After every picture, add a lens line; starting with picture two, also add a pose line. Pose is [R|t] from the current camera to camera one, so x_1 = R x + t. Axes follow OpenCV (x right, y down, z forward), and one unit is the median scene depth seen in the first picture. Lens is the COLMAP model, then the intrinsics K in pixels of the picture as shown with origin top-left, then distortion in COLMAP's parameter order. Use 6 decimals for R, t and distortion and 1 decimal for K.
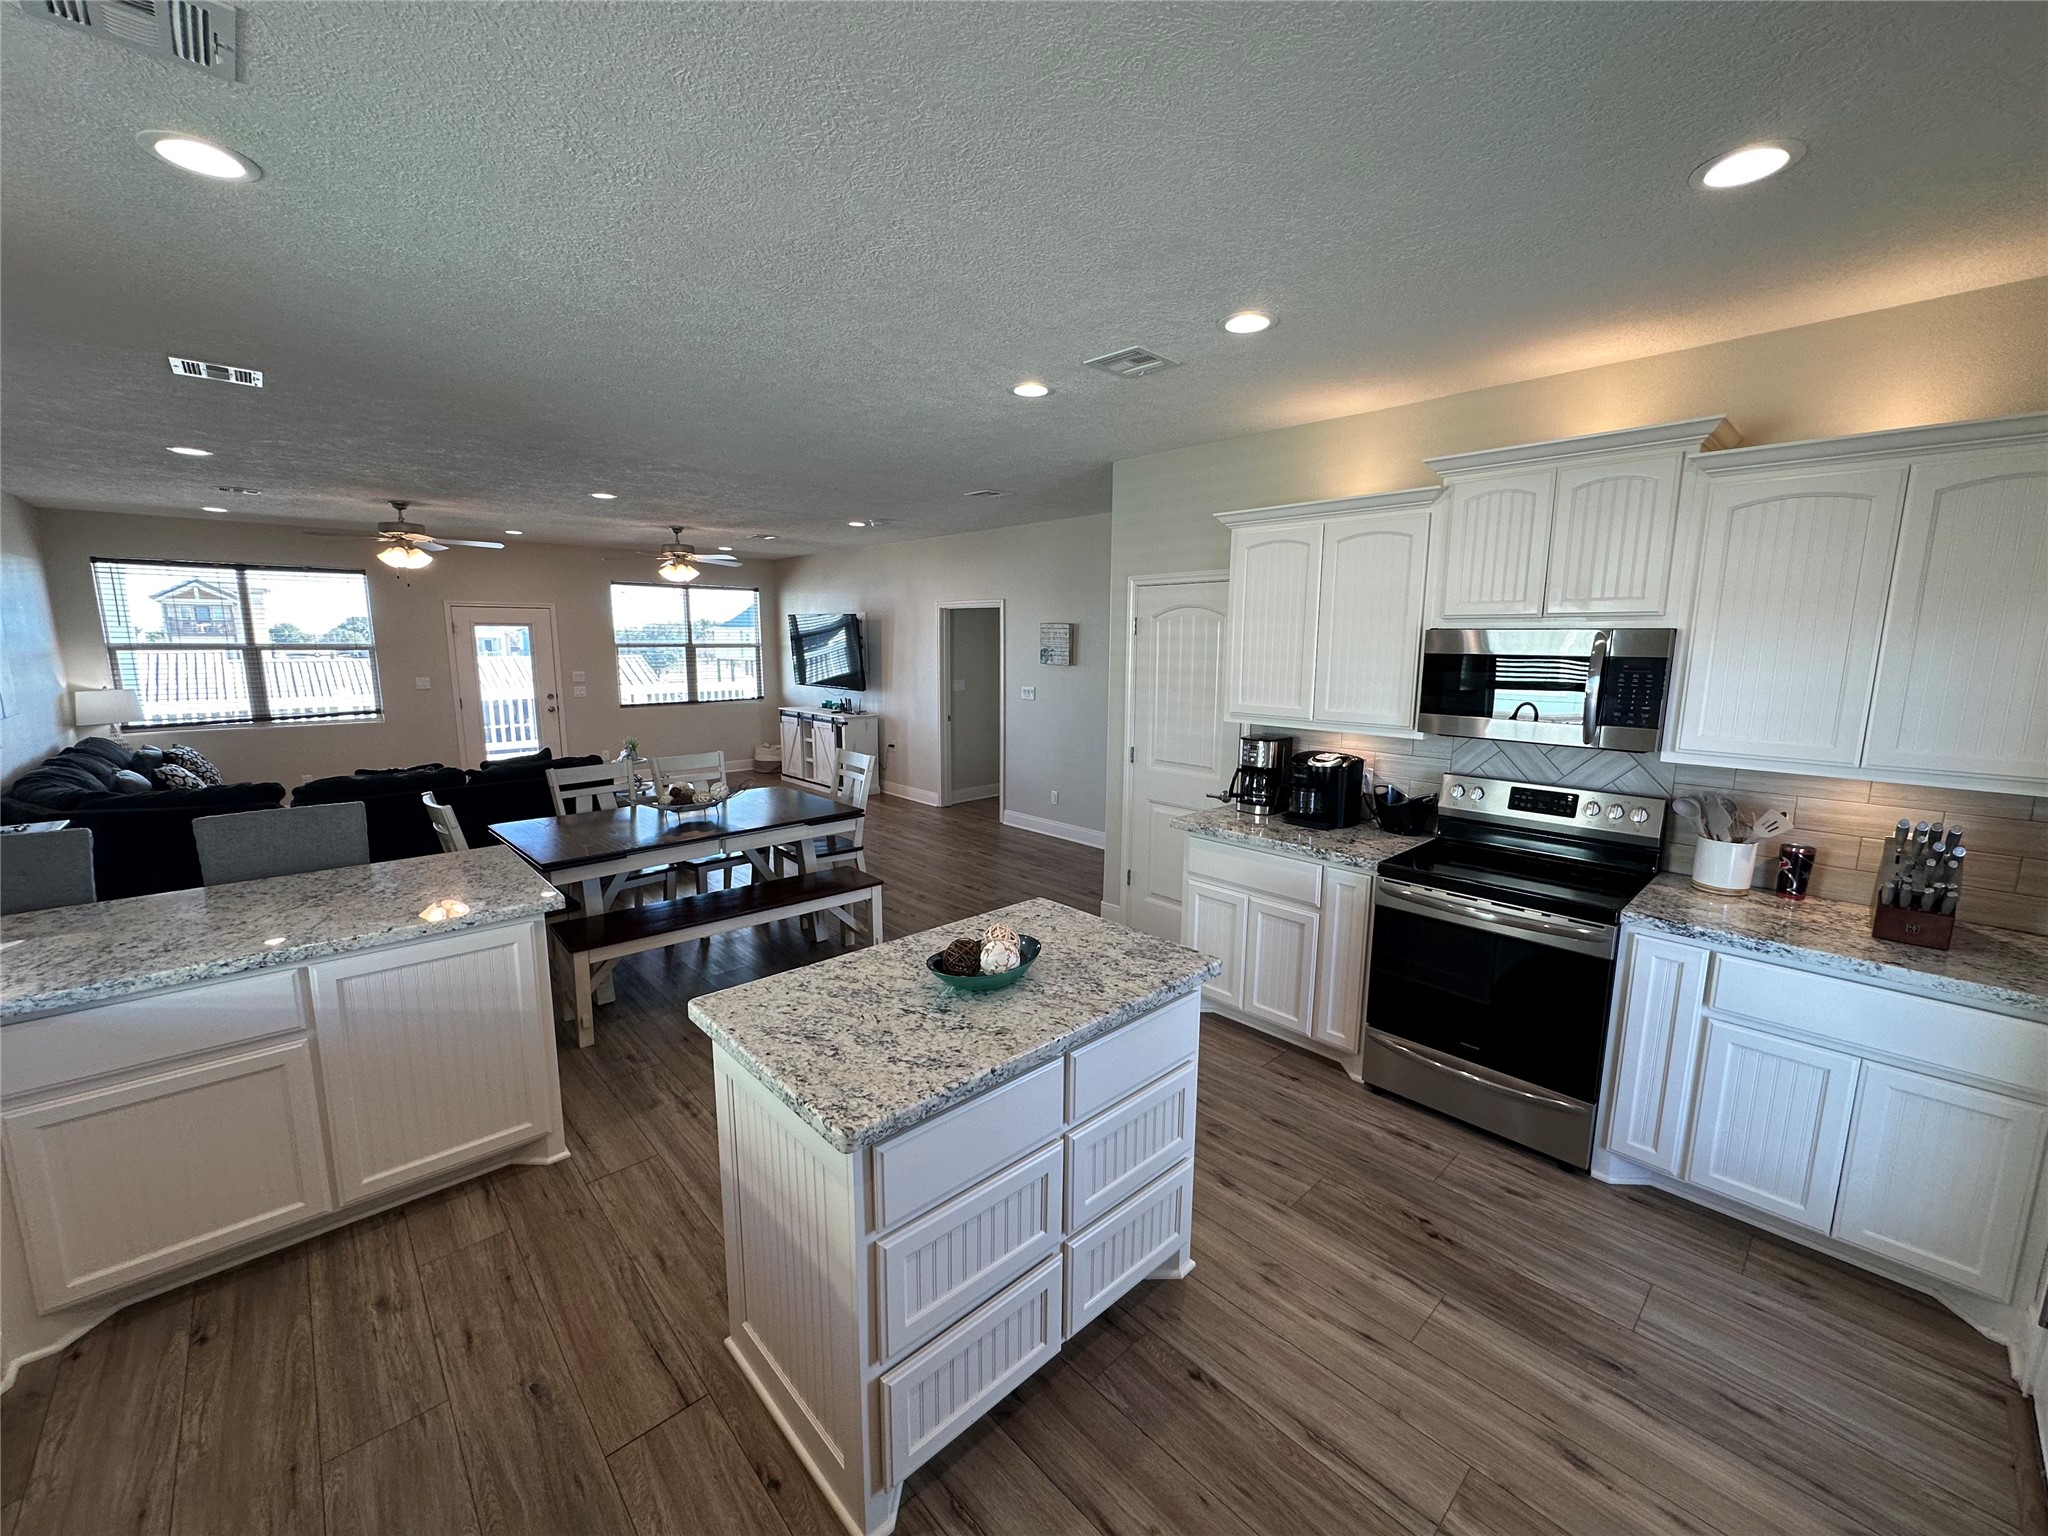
lens RADIAL K [[814.3, 0, 1024.9], [0, 814.3, 767.1], [0, 0, 1]] dist [-0.003846, 0.000727]
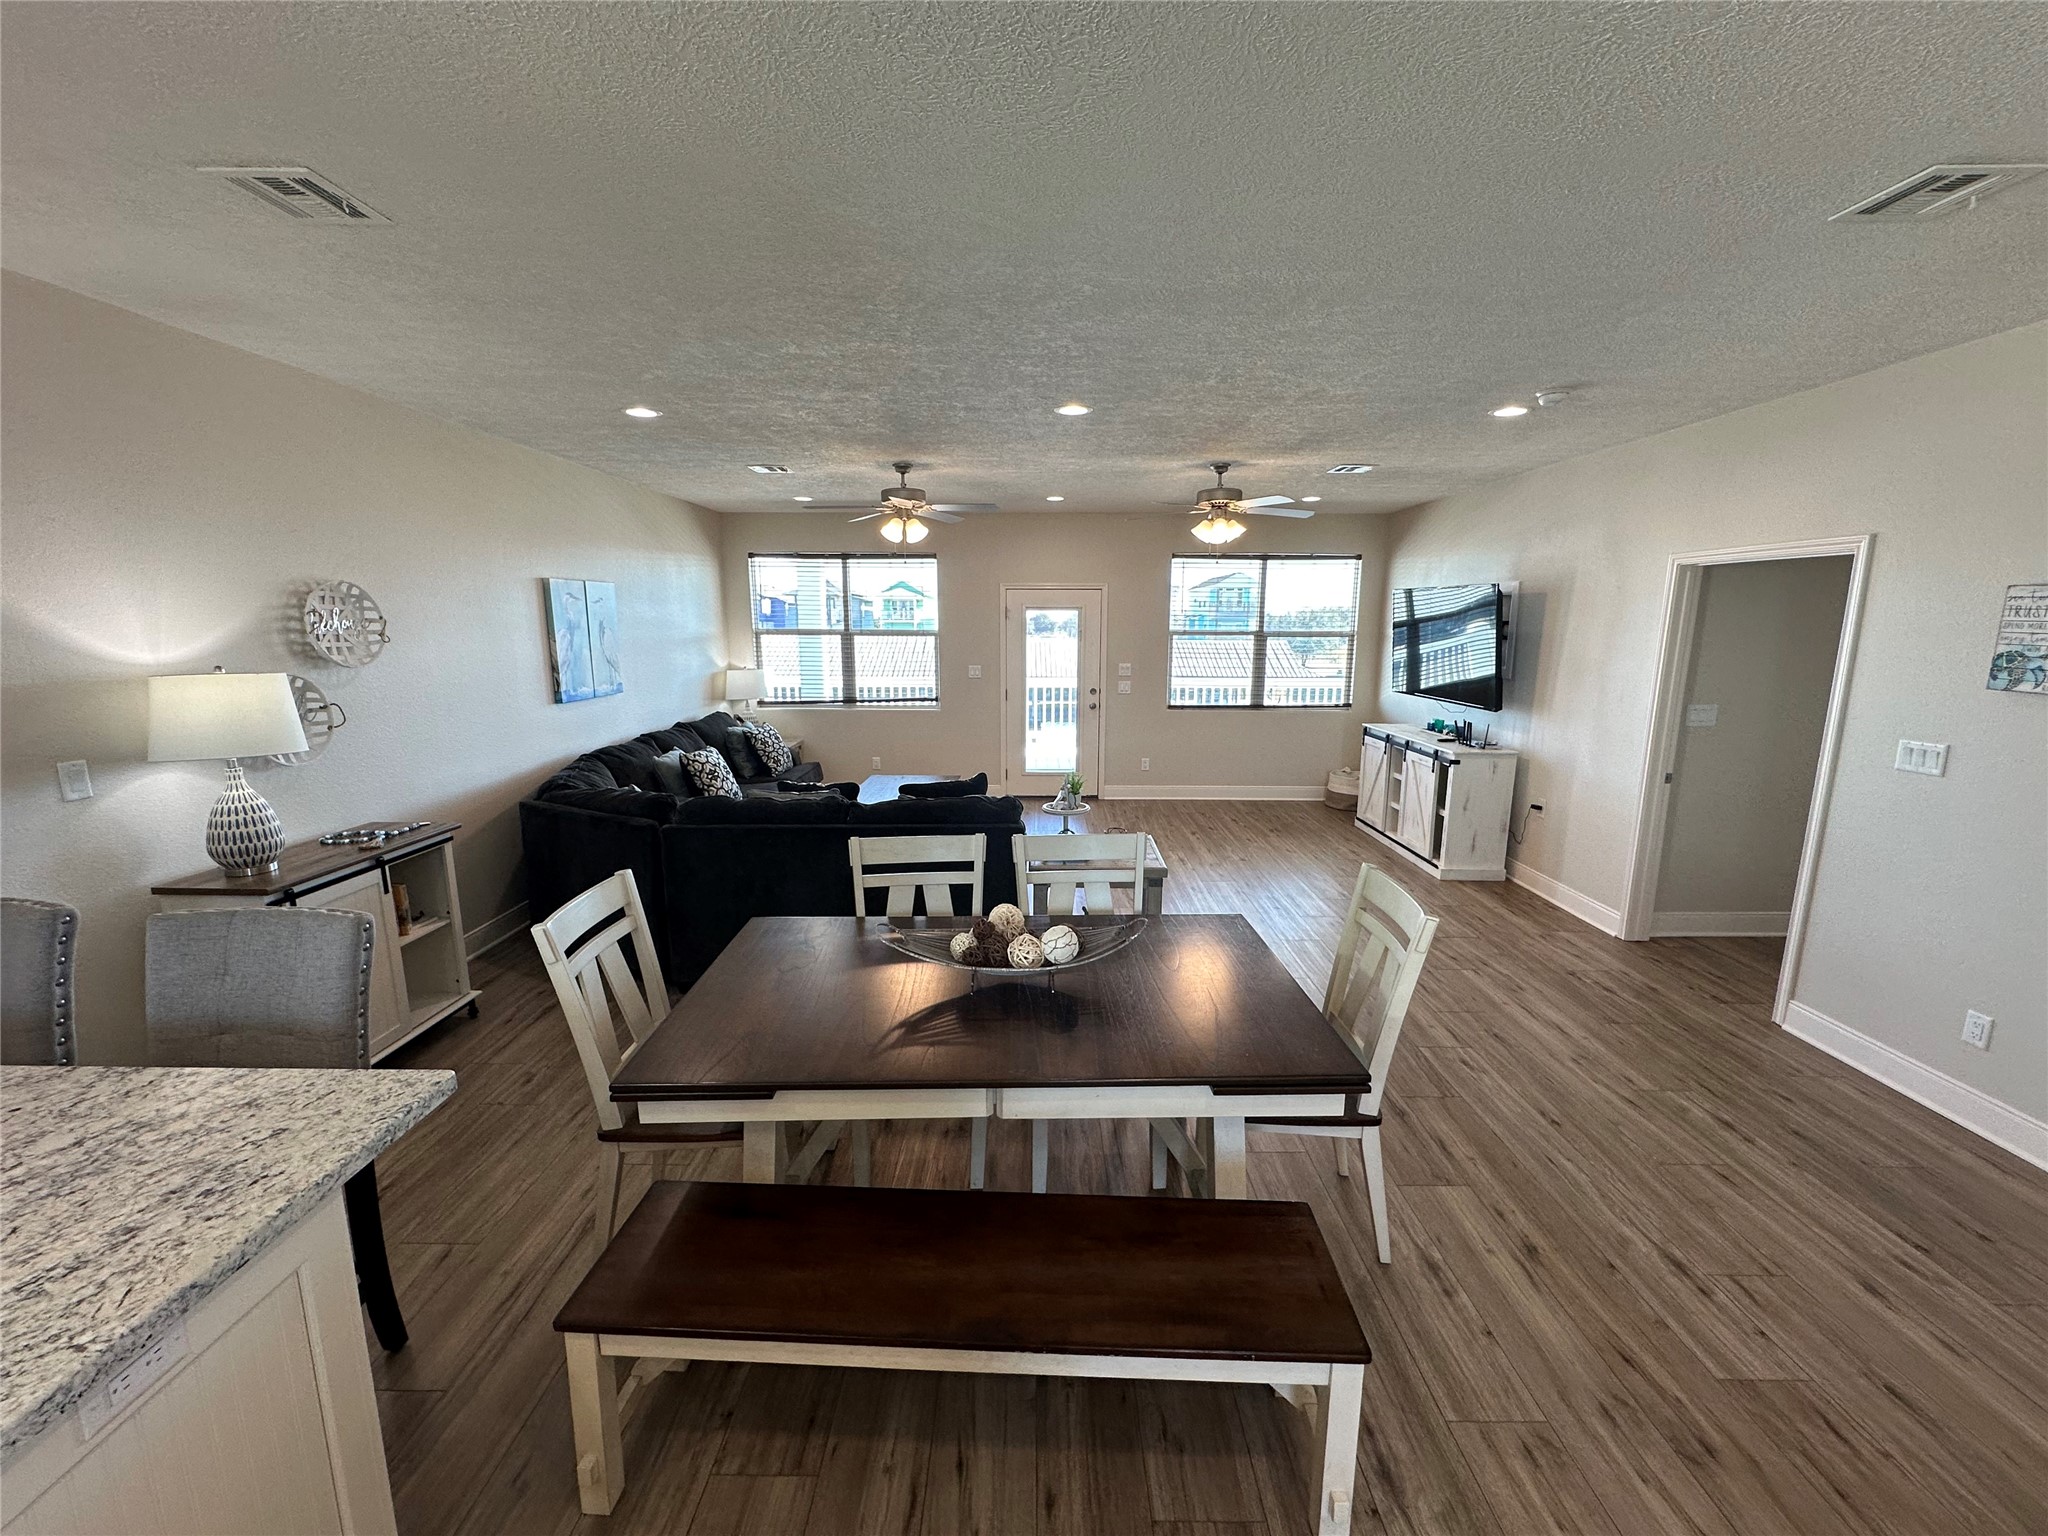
lens RADIAL K [[816.8, 0, 1027.4], [0, 816.8, 767.2], [0, 0, 1]] dist [-0.002317, 0.000023]
pose [[0.730081, 0.117111, -0.673251, -0.042170], [-0.106134, 0.992683, 0.057583, -0.053563], [0.675069, 0.029415, 0.737168, 0.339457]]
